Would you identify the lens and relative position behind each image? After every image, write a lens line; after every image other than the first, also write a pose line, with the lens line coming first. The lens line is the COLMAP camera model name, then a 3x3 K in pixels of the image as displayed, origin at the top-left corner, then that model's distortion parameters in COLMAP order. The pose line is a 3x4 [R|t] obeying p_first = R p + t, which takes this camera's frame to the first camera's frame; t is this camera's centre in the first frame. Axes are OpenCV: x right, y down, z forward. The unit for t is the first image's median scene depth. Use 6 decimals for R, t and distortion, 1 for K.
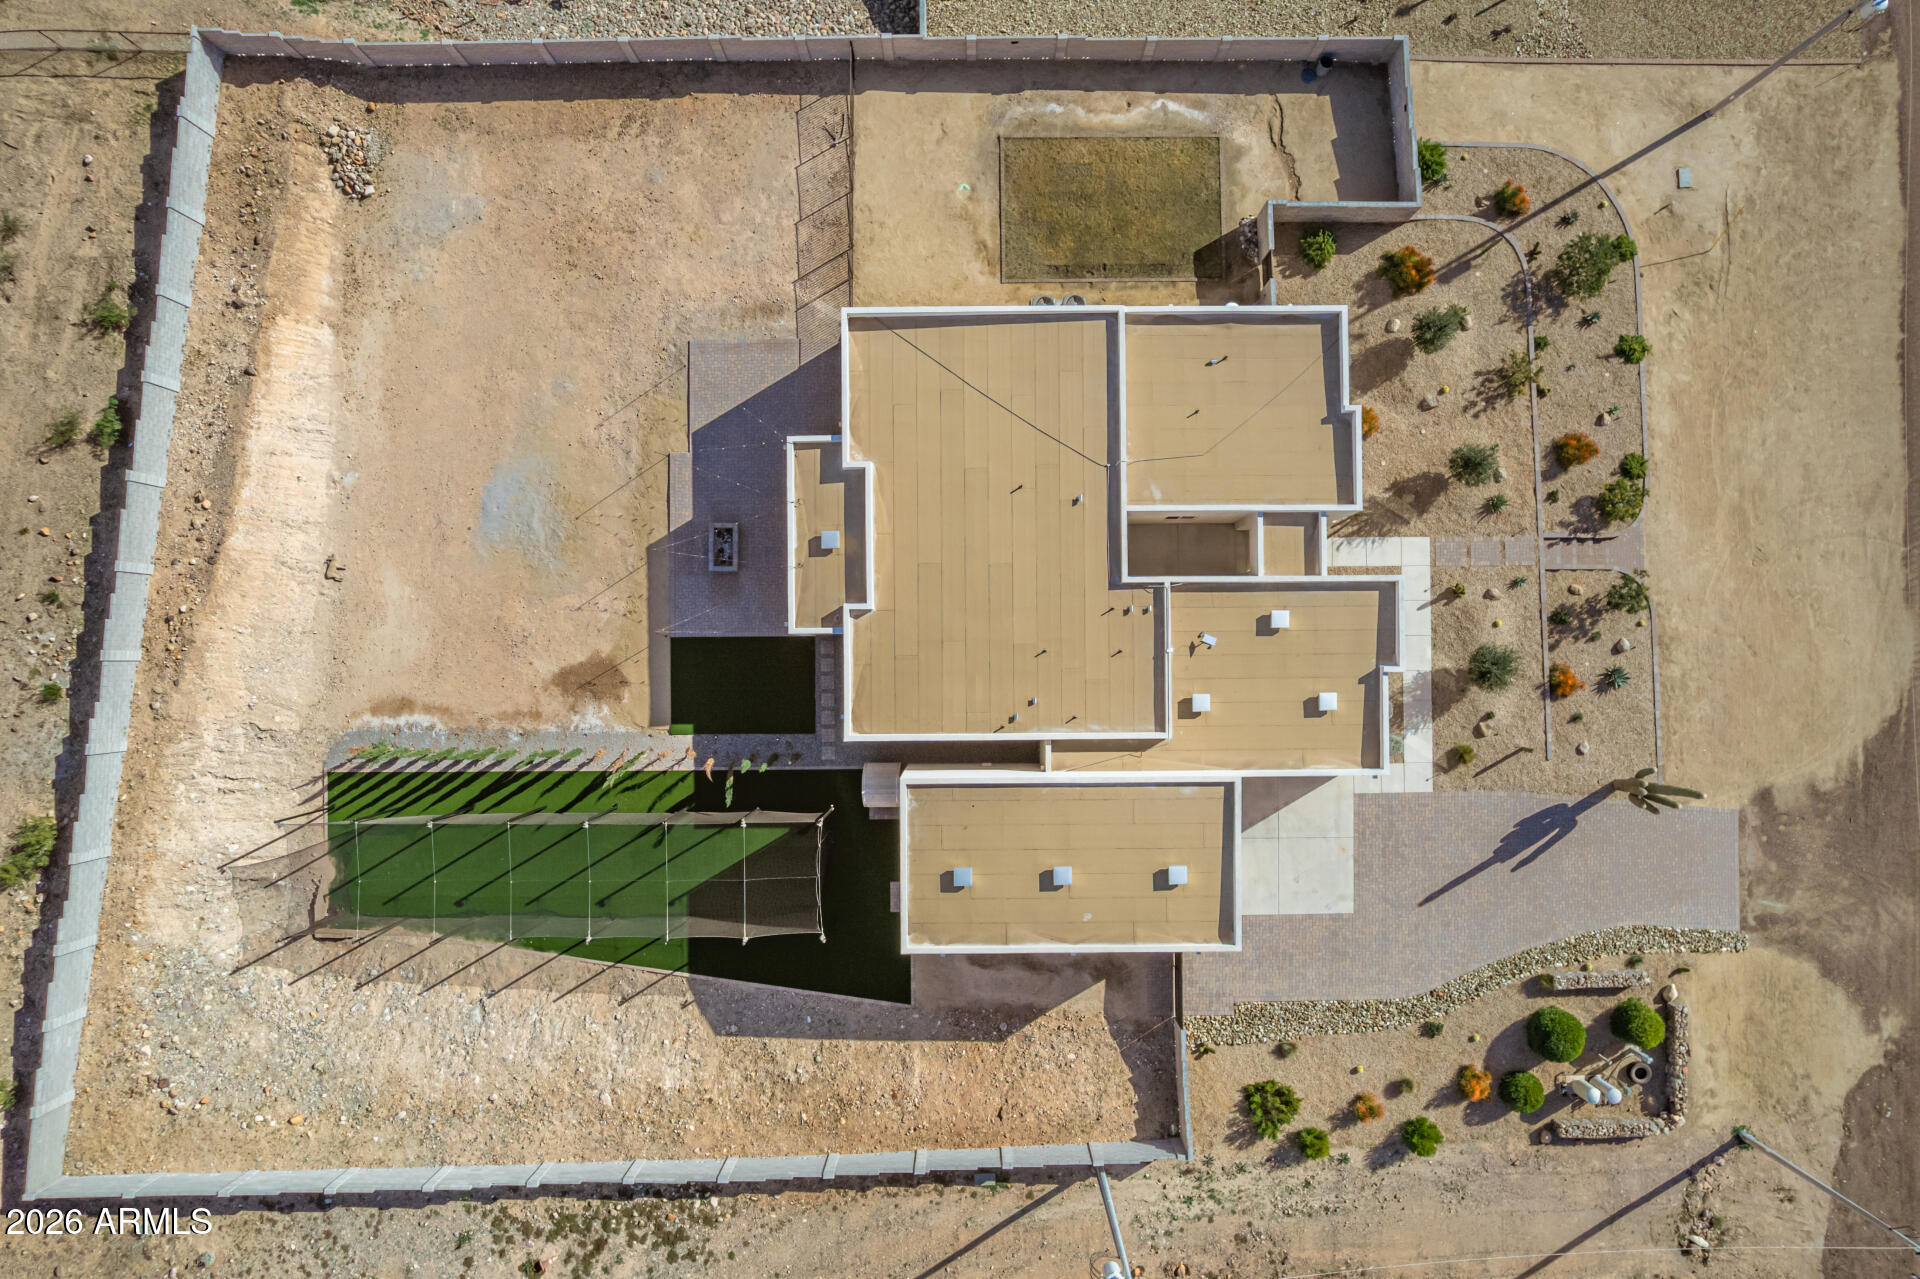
lens RADIAL K [[1233.0, 0, 959.0], [0, 1233.0, 654.3], [0, 0, 1]] dist [-0.106009, 0.105868]
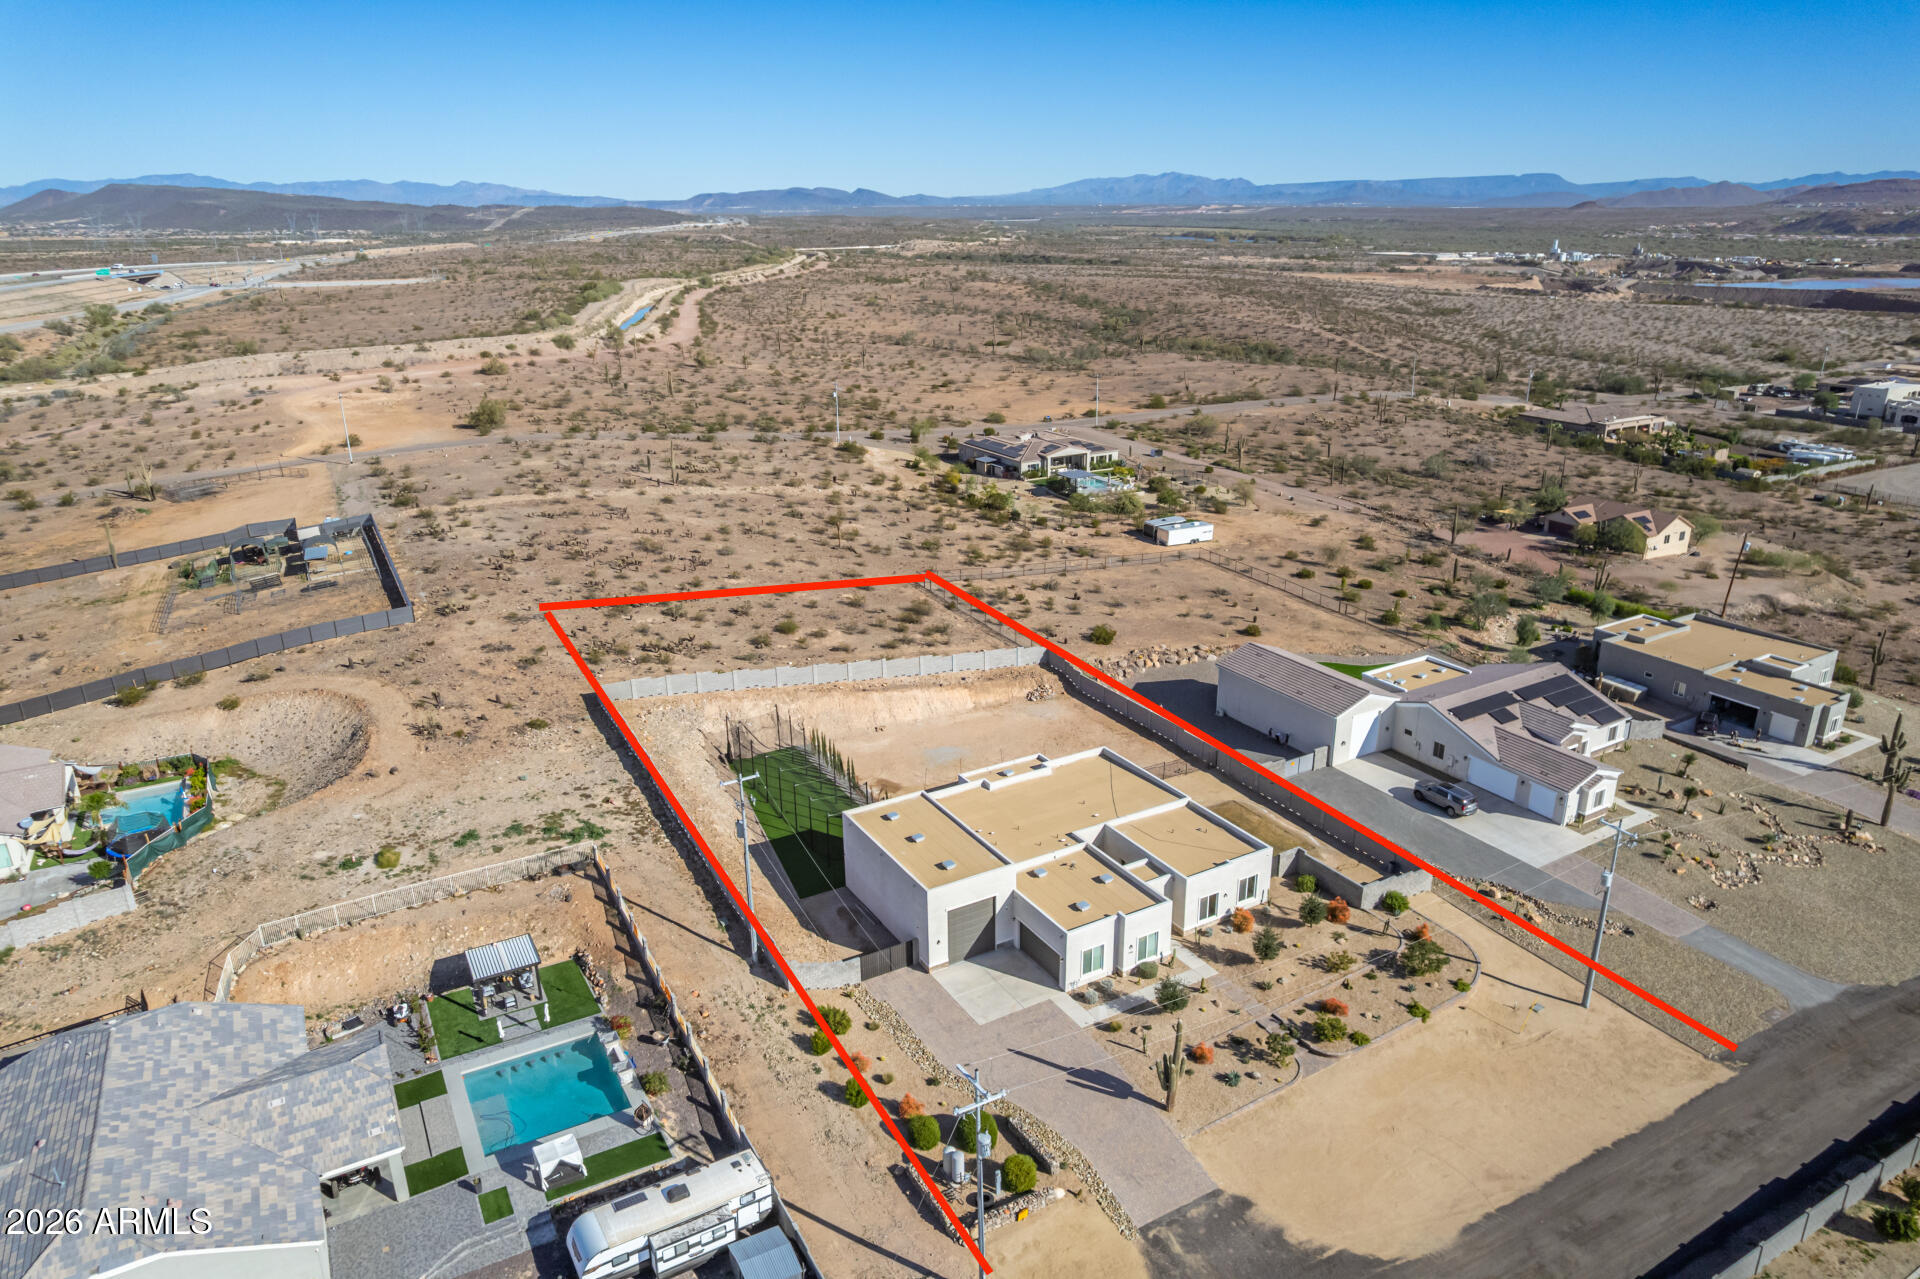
lens RADIAL K [[1226.3, 0, 964.7], [0, 1226.3, 650.9], [0, 0, 1]] dist [-0.073136, 0.065258]
pose [[0.495332, 0.296775, -0.816438, 1.350461], [-0.868565, 0.186012, -0.459341, 0.801462], [0.015546, 0.936656, 0.349906, 0.088559]]
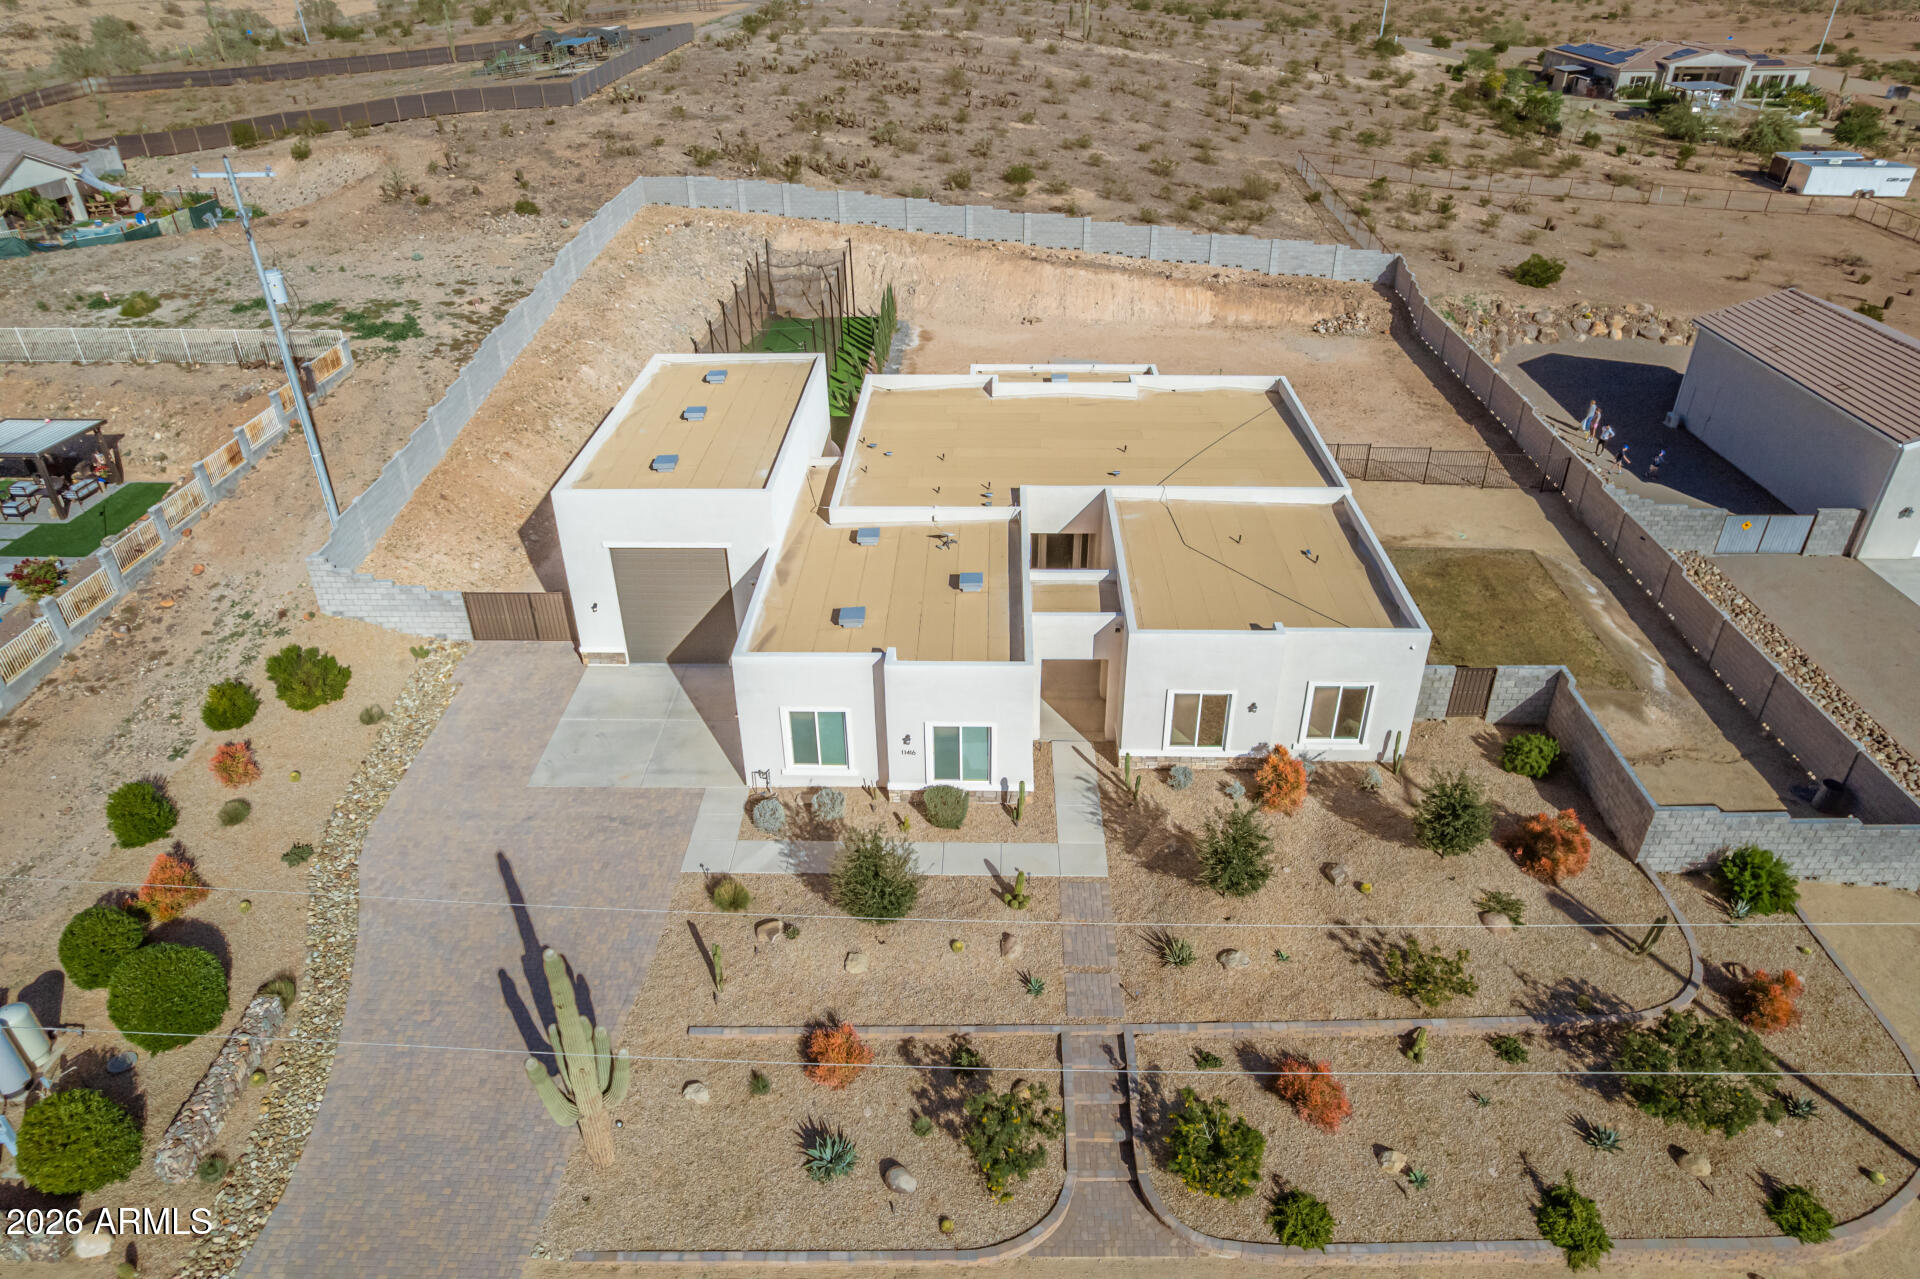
lens RADIAL K [[1226.3, 0, 964.7], [0, 1226.3, 650.9], [0, 0, 1]] dist [-0.073136, 0.065258]
pose [[-0.033125, 0.534130, -0.844753, 0.833520], [-0.999316, -0.003771, 0.036801, -0.048302], [0.016471, 0.845394, 0.533889, 0.589354]]
